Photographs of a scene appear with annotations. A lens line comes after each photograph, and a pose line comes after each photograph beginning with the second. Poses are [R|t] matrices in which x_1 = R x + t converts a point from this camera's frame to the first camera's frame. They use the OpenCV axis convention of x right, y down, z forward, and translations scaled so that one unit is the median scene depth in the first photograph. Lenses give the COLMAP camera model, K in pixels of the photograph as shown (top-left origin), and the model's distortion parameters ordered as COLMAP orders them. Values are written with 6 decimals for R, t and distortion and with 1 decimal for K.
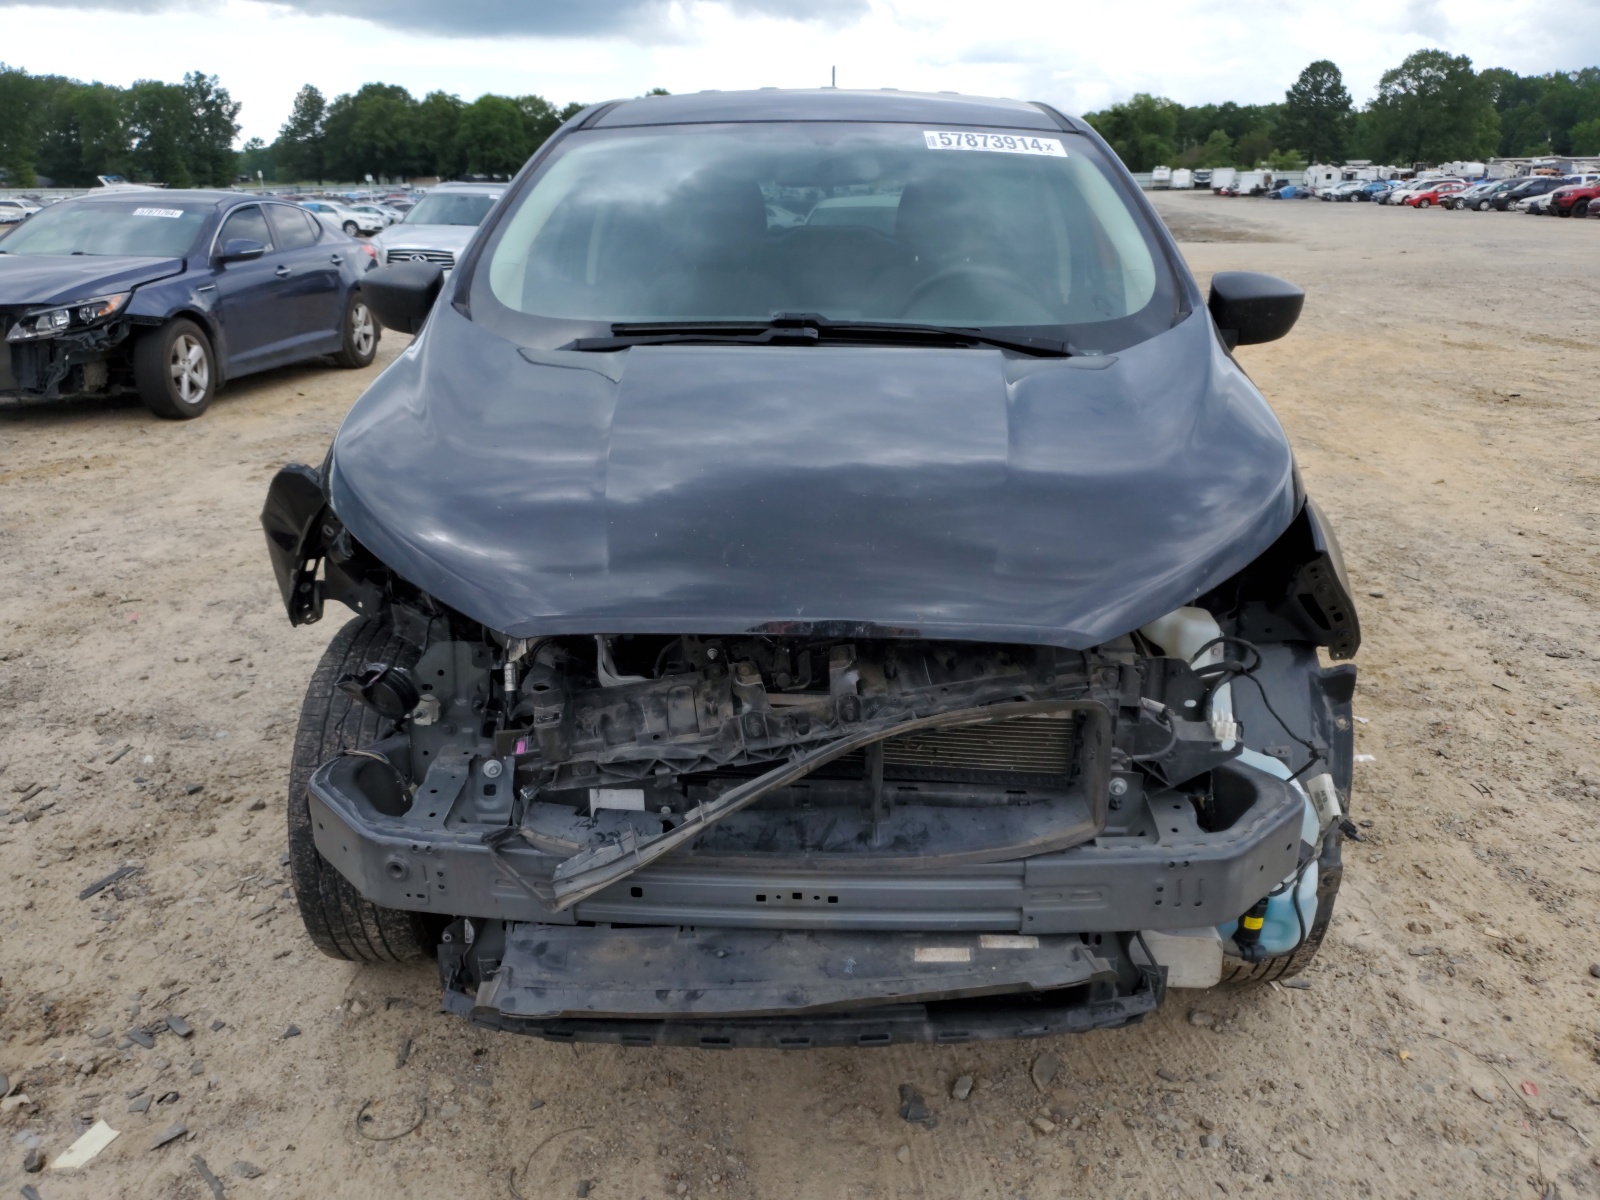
lens RADIAL K [[1248.4, 0, 798.8], [0, 1248.4, 613.5], [0, 0, 1]] dist [0.019414, -0.002194]
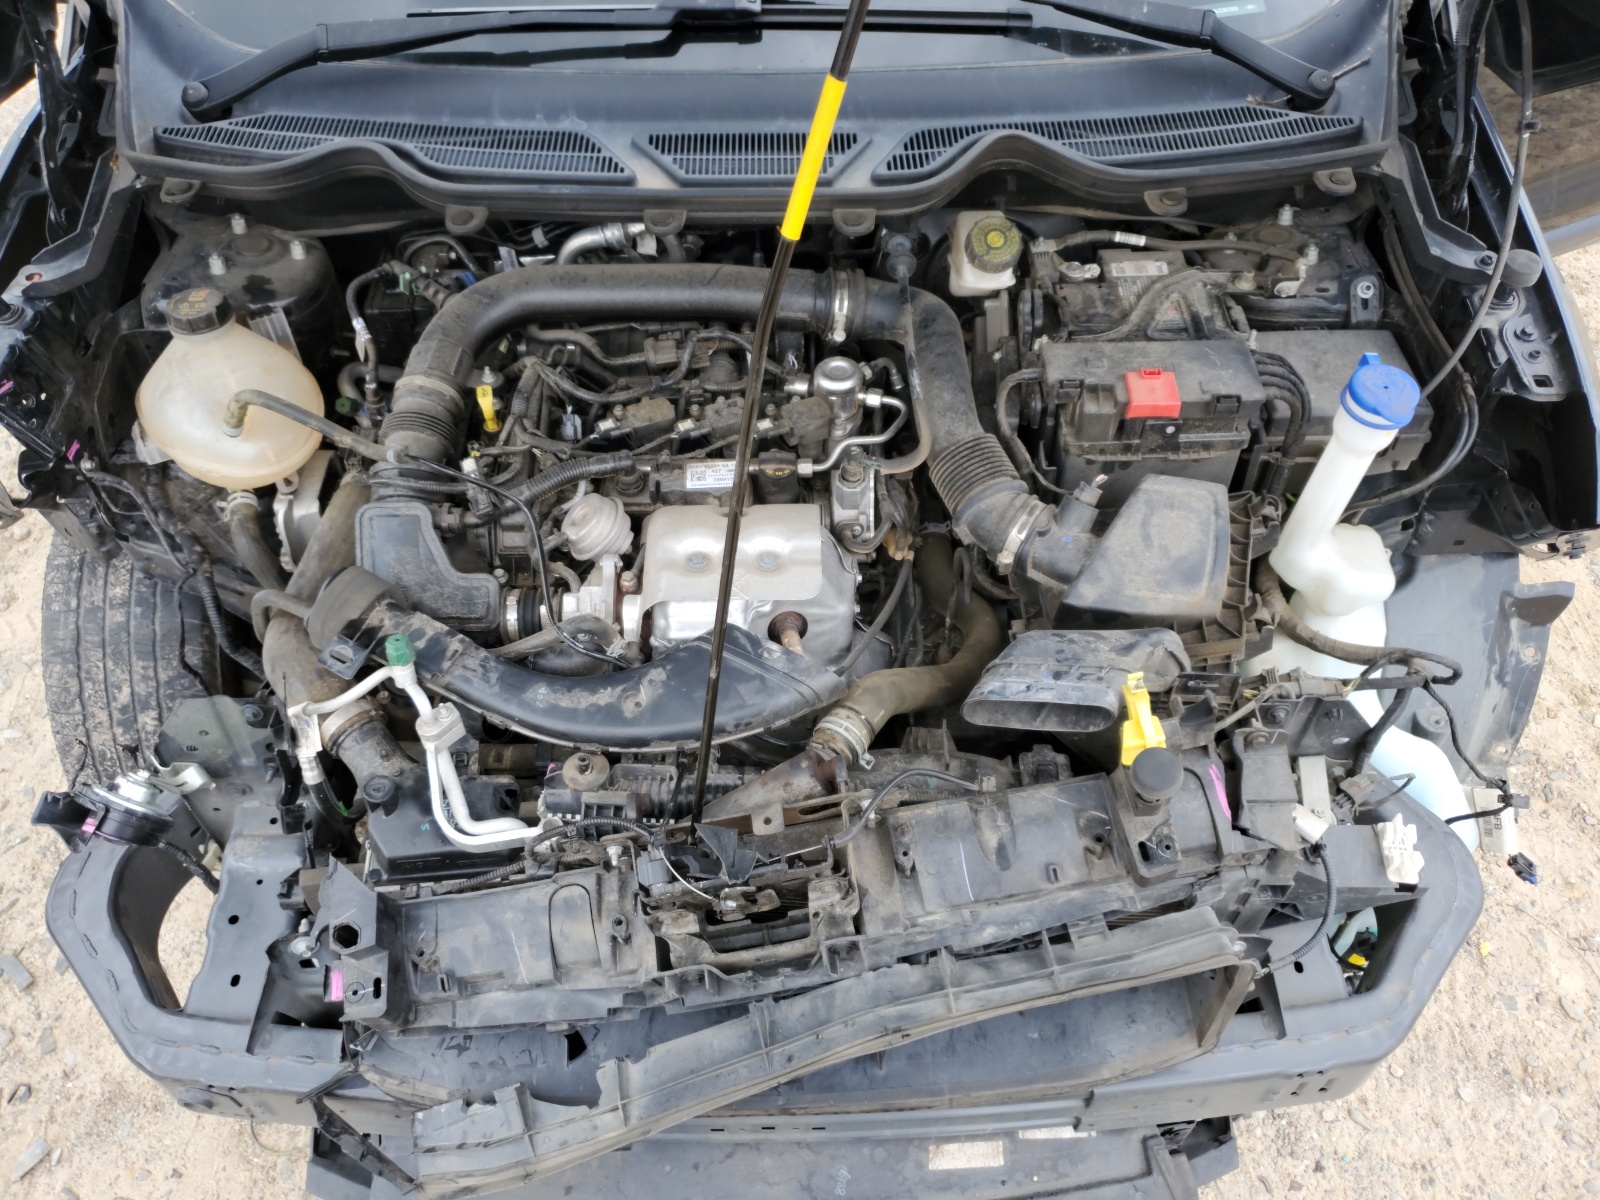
lens RADIAL K [[1248.4, 0, 794.0], [0, 1248.4, 583.8], [0, 0, 1]] dist [0.019414, -0.002194]
pose [[0.998897, -0.042379, 0.020228, 0.009919], [0.025643, 0.853139, 0.521052, -0.334222], [-0.039339, -0.519959, 0.853285, 0.451781]]
